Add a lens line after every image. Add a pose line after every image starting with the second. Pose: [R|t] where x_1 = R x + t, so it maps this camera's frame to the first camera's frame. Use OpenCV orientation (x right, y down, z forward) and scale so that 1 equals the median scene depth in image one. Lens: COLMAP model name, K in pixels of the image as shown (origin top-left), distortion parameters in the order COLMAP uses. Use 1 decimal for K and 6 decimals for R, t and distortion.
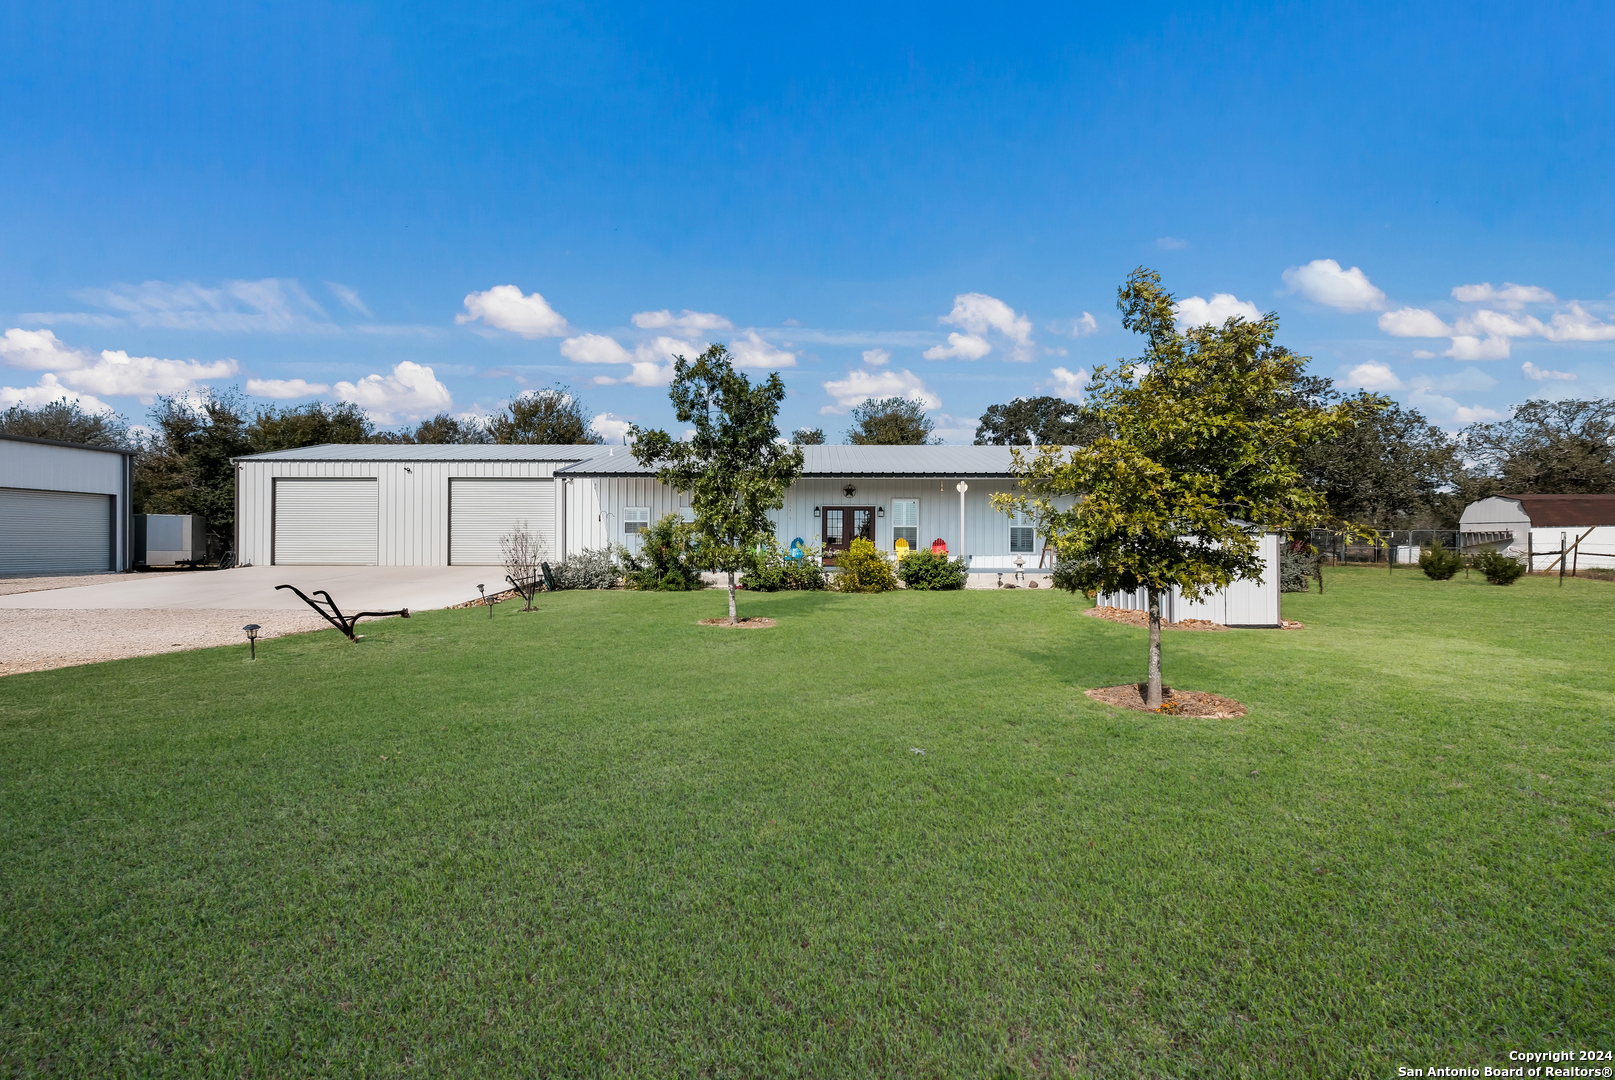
lens RADIAL K [[760.1, 0, 760.7], [0, 760.1, 546.2], [0, 0, 1]] dist [0.014189, -0.000357]
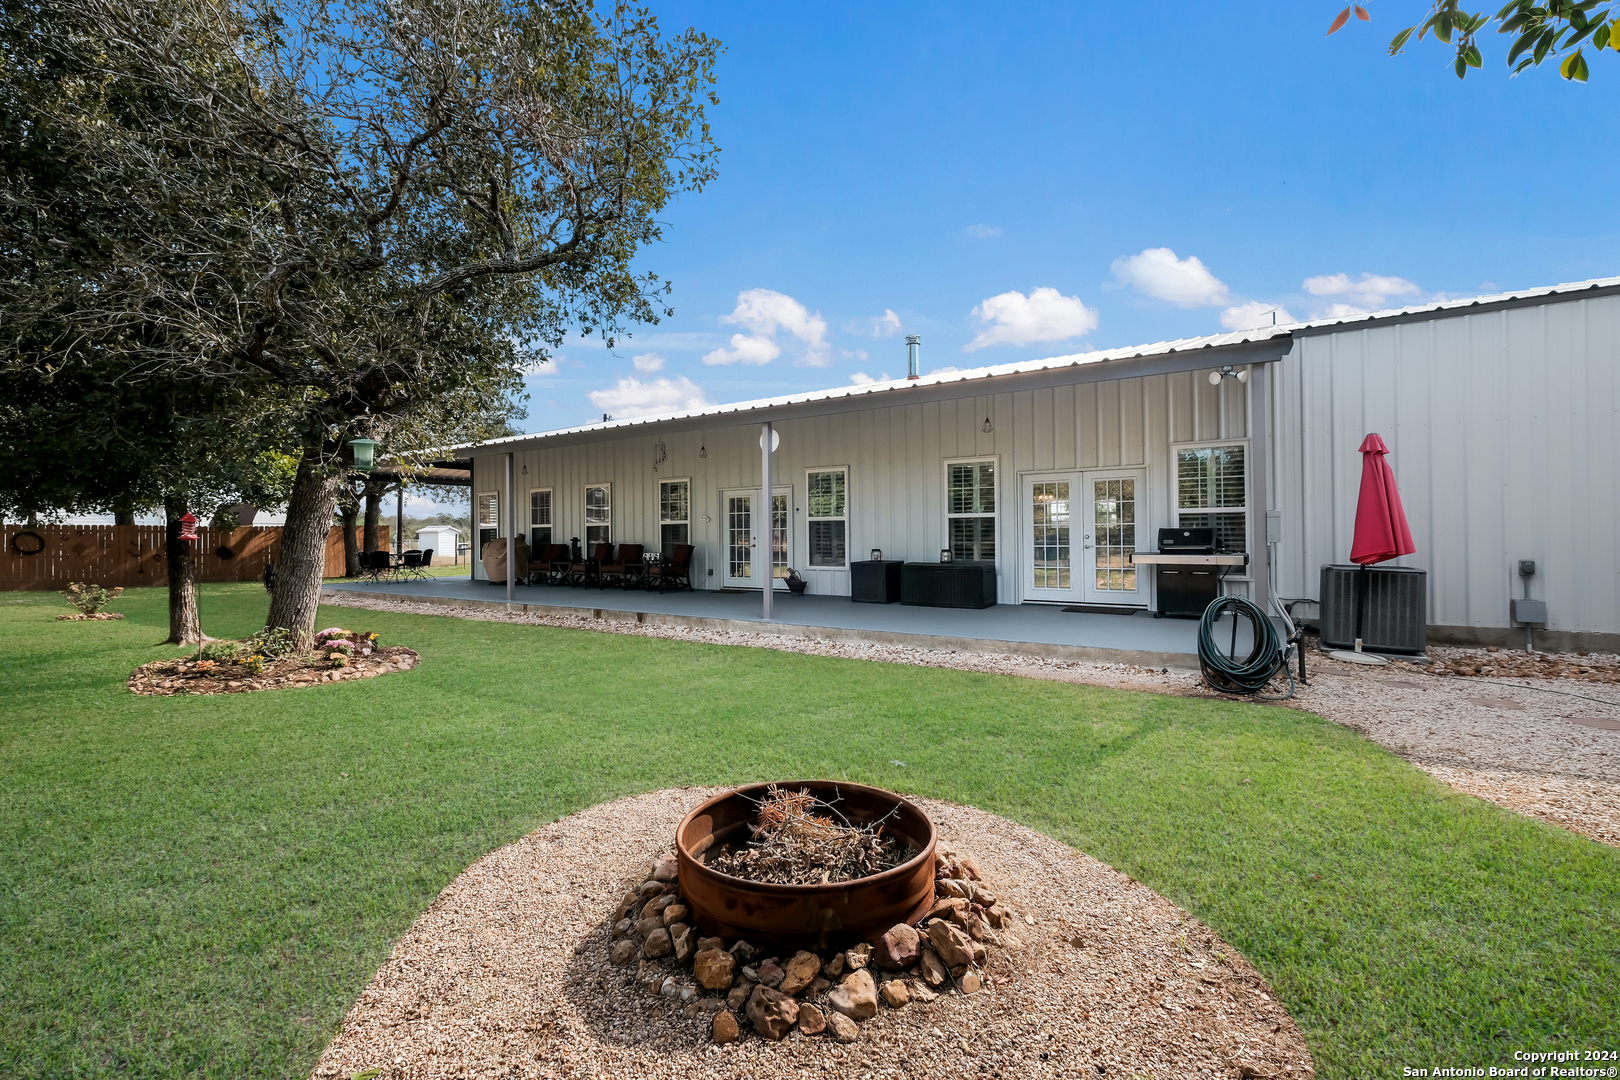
lens RADIAL K [[705.8, 0, 812.4], [0, 705.8, 545.4], [0, 0, 1]] dist [0.004488, 0.001390]
pose [[0.999723, -0.005761, -0.022814, 0.116059], [0.005472, 0.999904, -0.012712, -0.007796], [0.022885, 0.012584, 0.999659, 0.059577]]
